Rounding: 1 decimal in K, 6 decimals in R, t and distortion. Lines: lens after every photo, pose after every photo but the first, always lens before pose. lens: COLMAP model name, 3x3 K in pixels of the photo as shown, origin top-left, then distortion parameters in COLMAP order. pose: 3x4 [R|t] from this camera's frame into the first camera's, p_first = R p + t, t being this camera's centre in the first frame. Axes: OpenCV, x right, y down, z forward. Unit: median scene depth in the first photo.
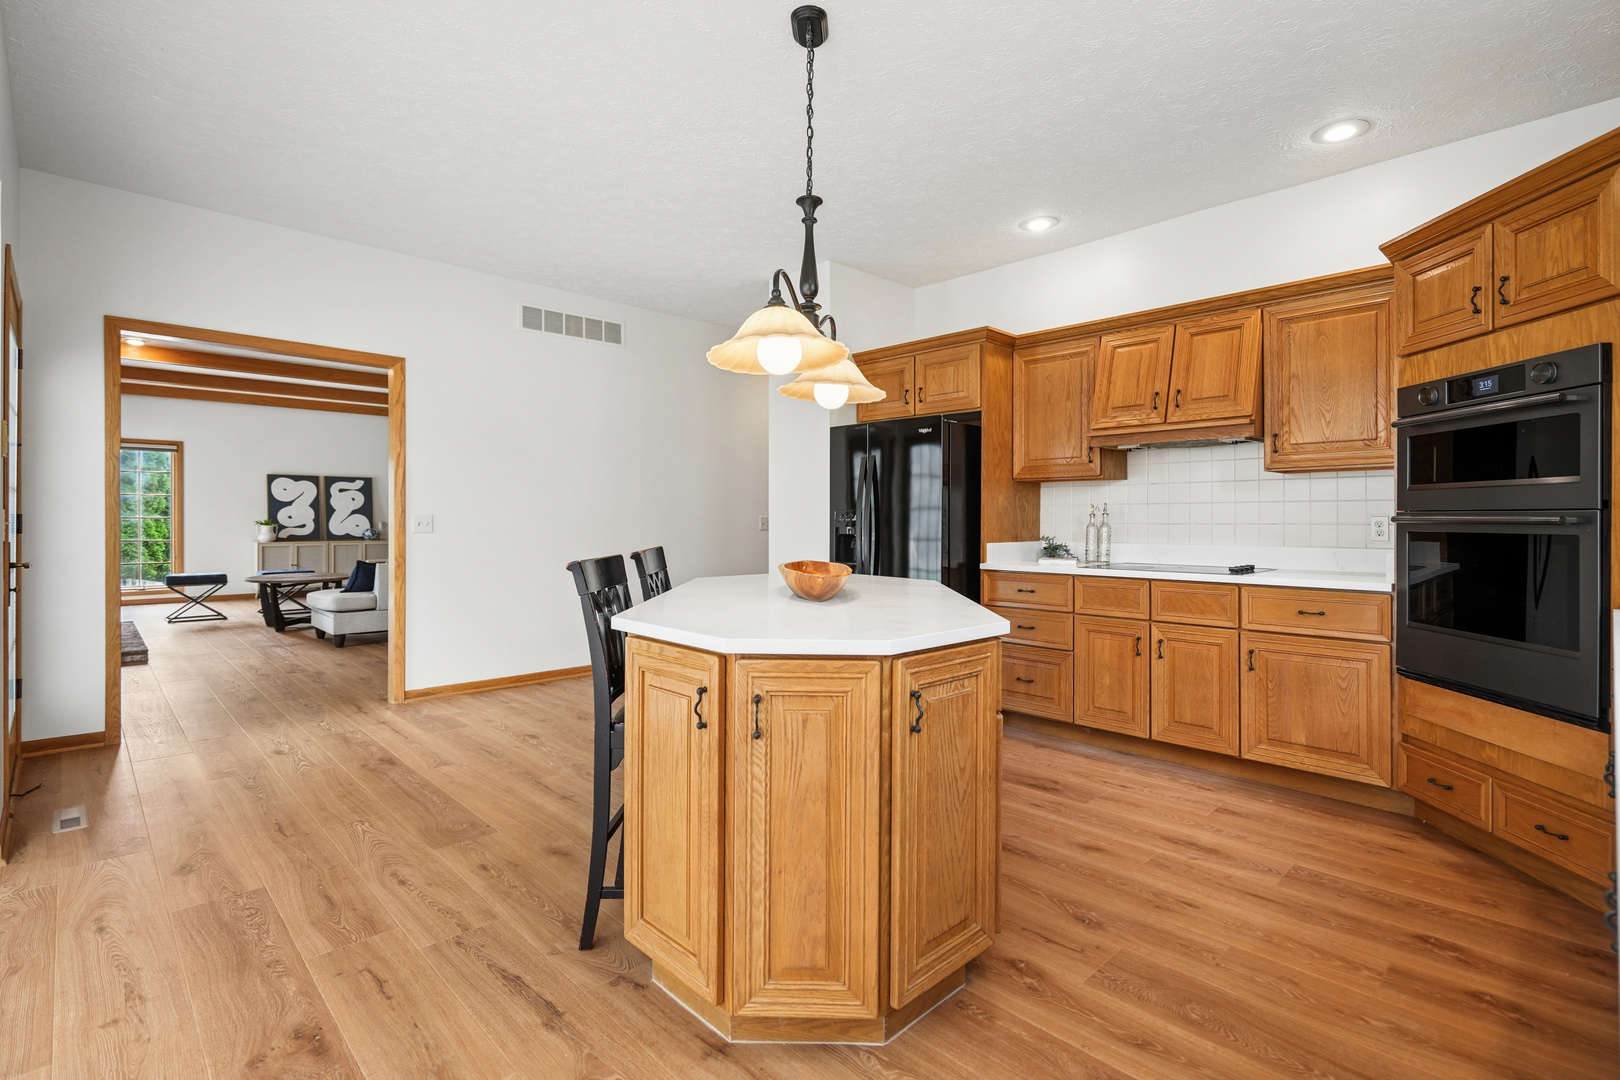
lens RADIAL K [[758.9, 0, 810.4], [0, 758.9, 521.7], [0, 0, 1]] dist [0.000821, -0.000034]
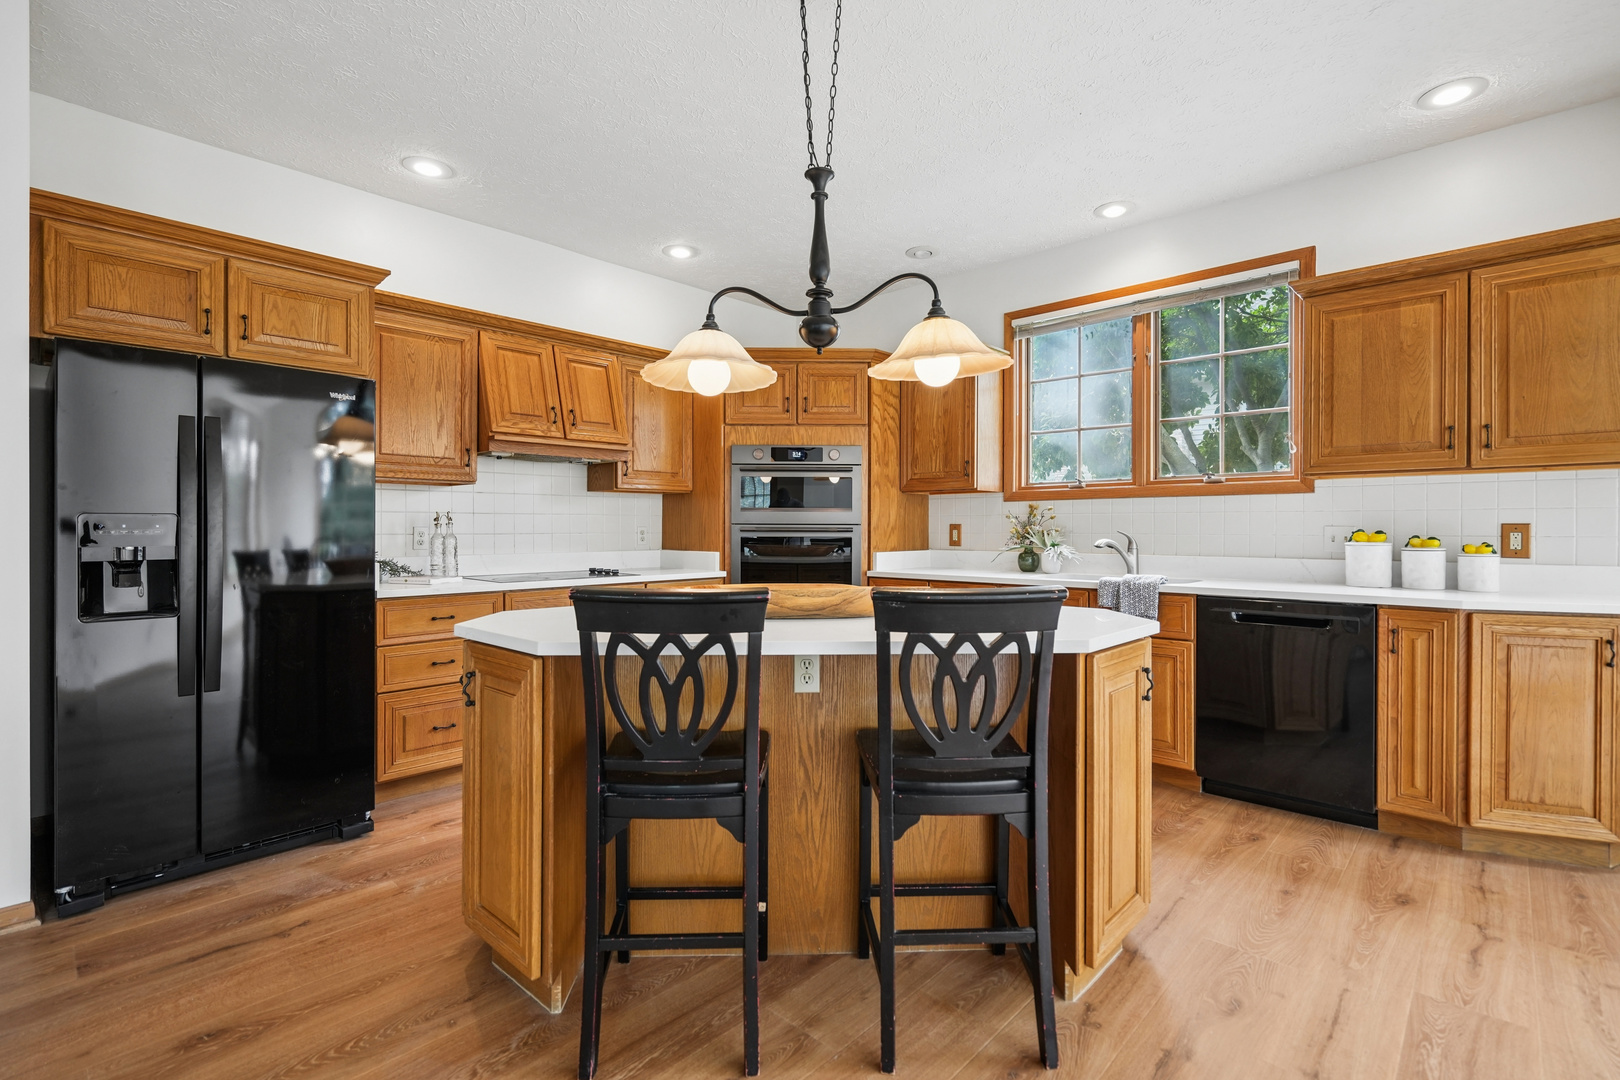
lens RADIAL K [[743.9, 0, 810.9], [0, 743.9, 531.7], [0, 0, 1]] dist [-0.002289, -0.000409]
pose [[-0.043374, -0.007878, 0.999028, -0.563767], [0.001832, 0.999967, 0.007965, -0.007205], [-0.999057, 0.002176, -0.043358, 0.676161]]
